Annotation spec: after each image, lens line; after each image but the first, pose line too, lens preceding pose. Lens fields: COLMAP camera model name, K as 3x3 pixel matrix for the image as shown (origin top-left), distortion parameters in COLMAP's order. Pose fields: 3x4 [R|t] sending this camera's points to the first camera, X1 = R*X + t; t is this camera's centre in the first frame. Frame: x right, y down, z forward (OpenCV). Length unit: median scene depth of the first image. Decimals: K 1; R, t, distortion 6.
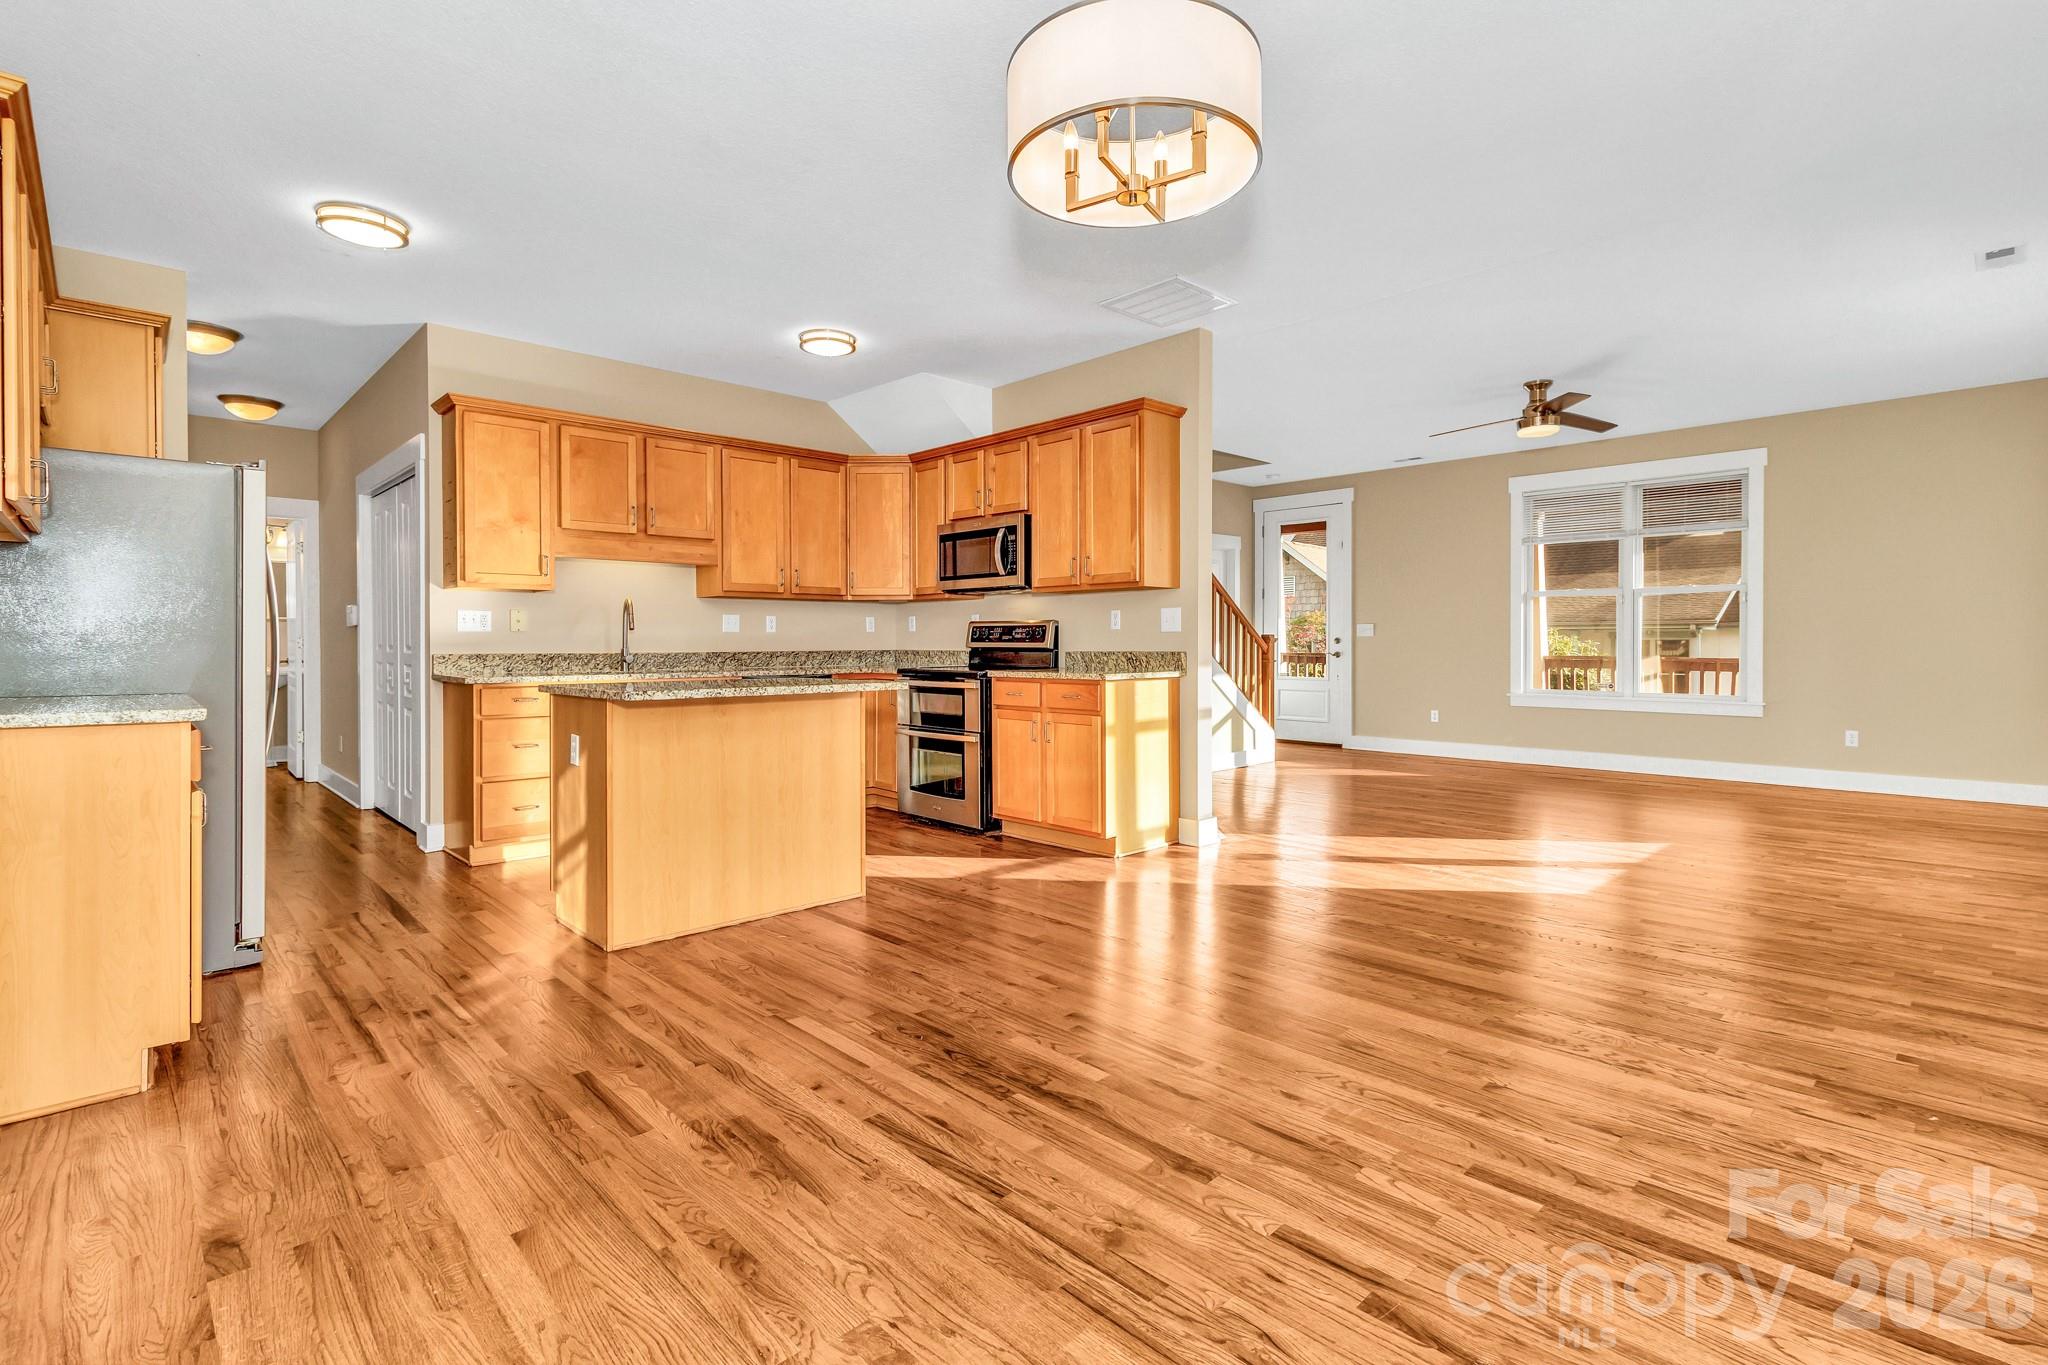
lens RADIAL K [[960.8, 0, 1025.9], [0, 960.8, 651.9], [0, 0, 1]] dist [0.001895, 0.000040]
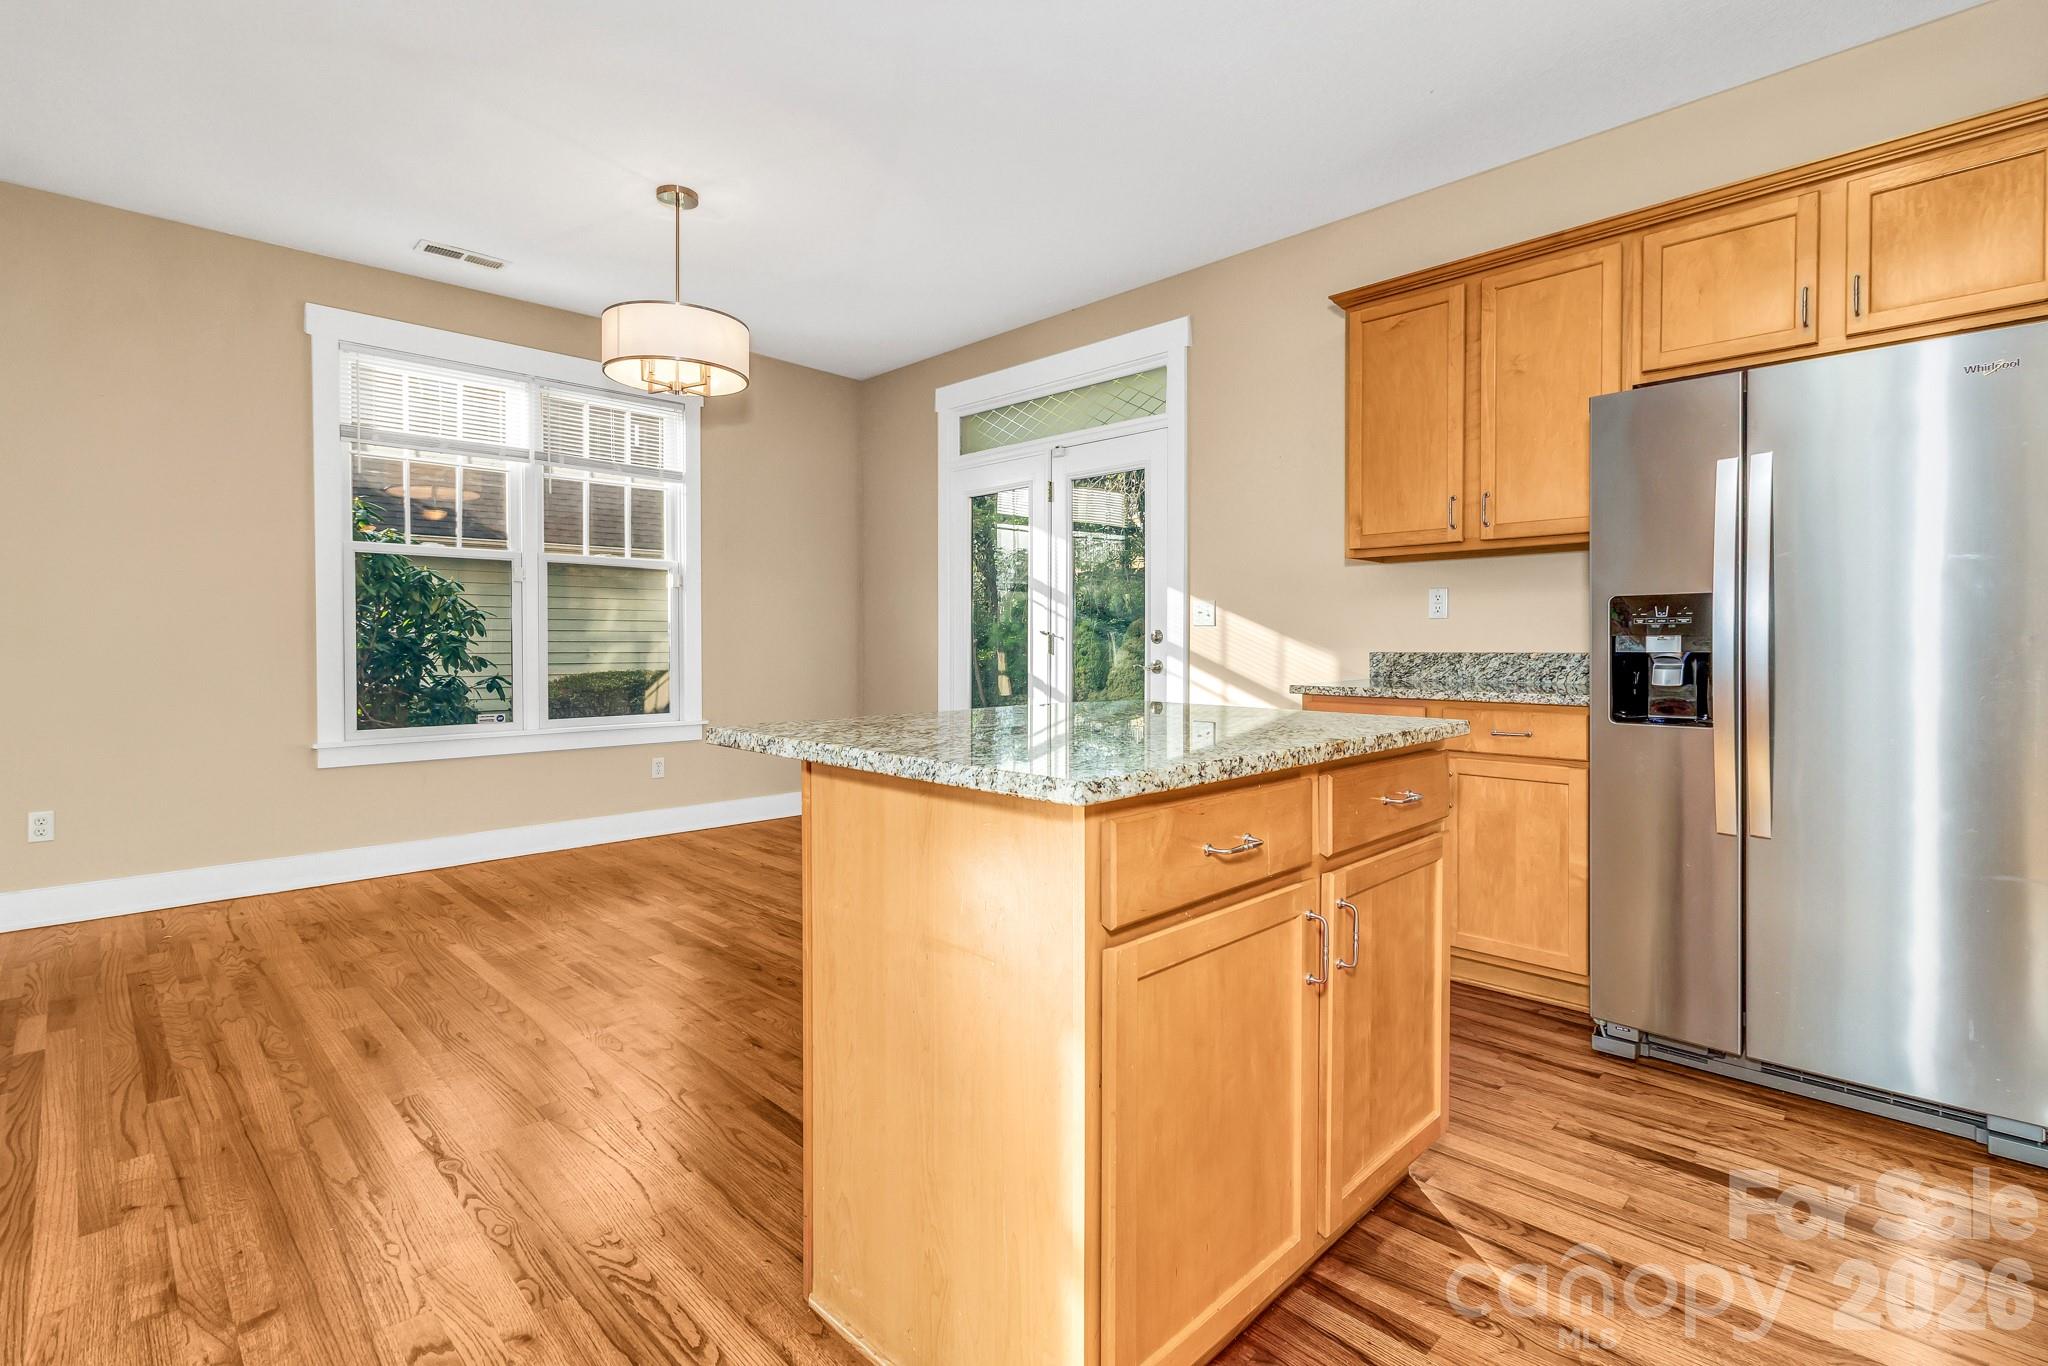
lens RADIAL K [[960.8, 0, 1025.9], [0, 960.8, 652.4], [0, 0, 1]] dist [0.001895, 0.000040]
pose [[-0.999800, 0.003778, -0.019646, -0.367000], [0.003381, 0.999790, 0.020203, -0.018667], [0.019718, 0.020133, -0.999603, 2.040339]]
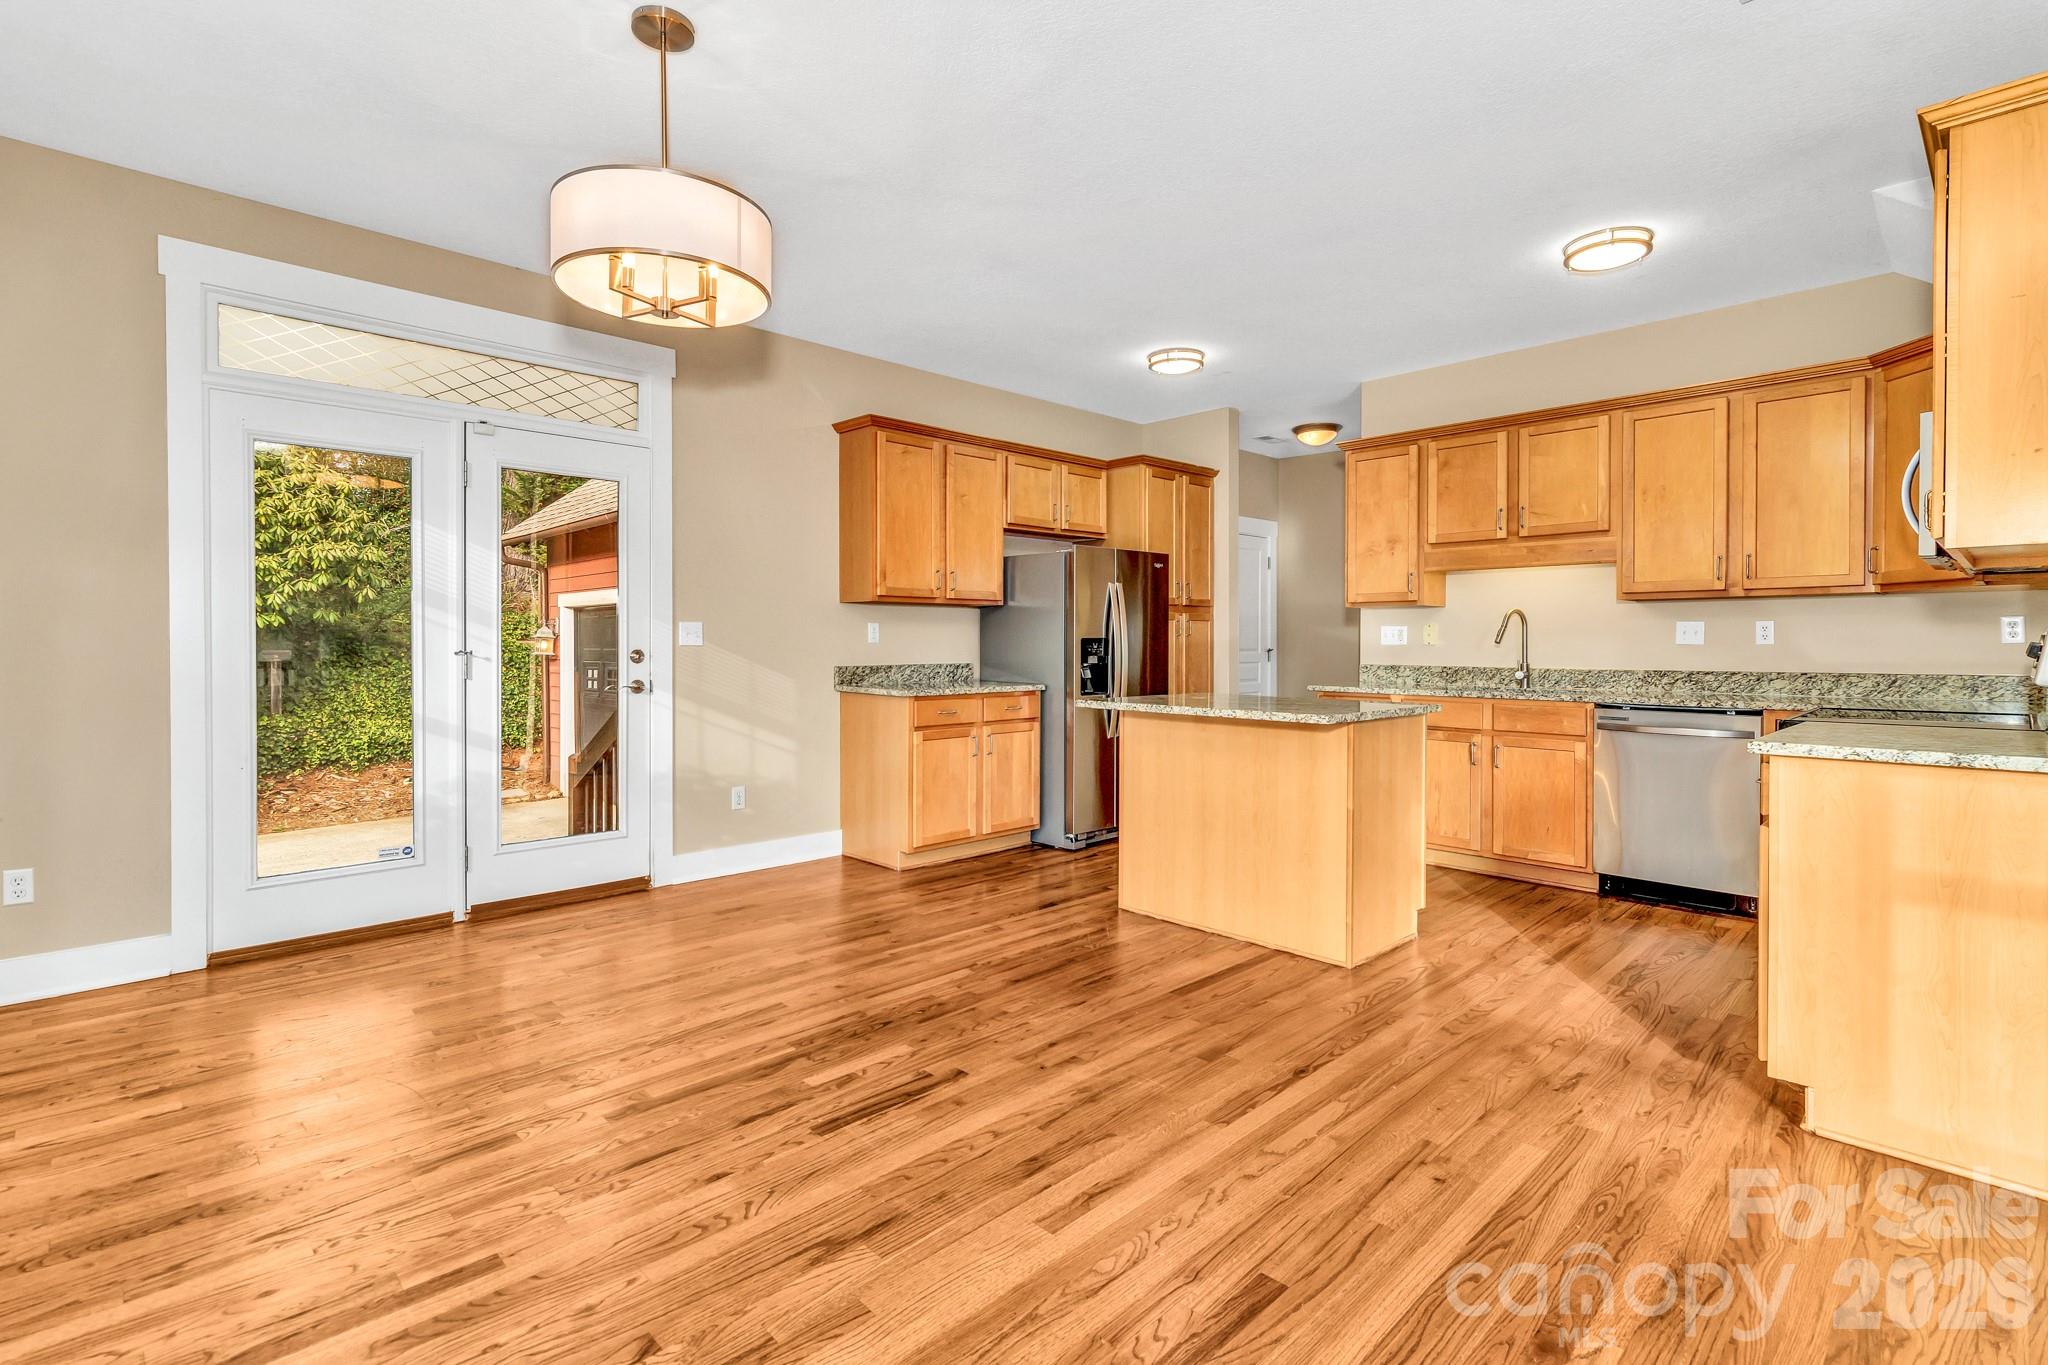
lens RADIAL K [[947.0, 0, 1028.2], [0, 947.0, 646.7], [0, 0, 1]] dist [-0.000162, 0.000498]
pose [[0.008575, 0.006120, -0.999945, 0.962516], [-0.007947, 0.999950, 0.006052, -0.041826], [0.999932, 0.007895, 0.008623, 1.049375]]
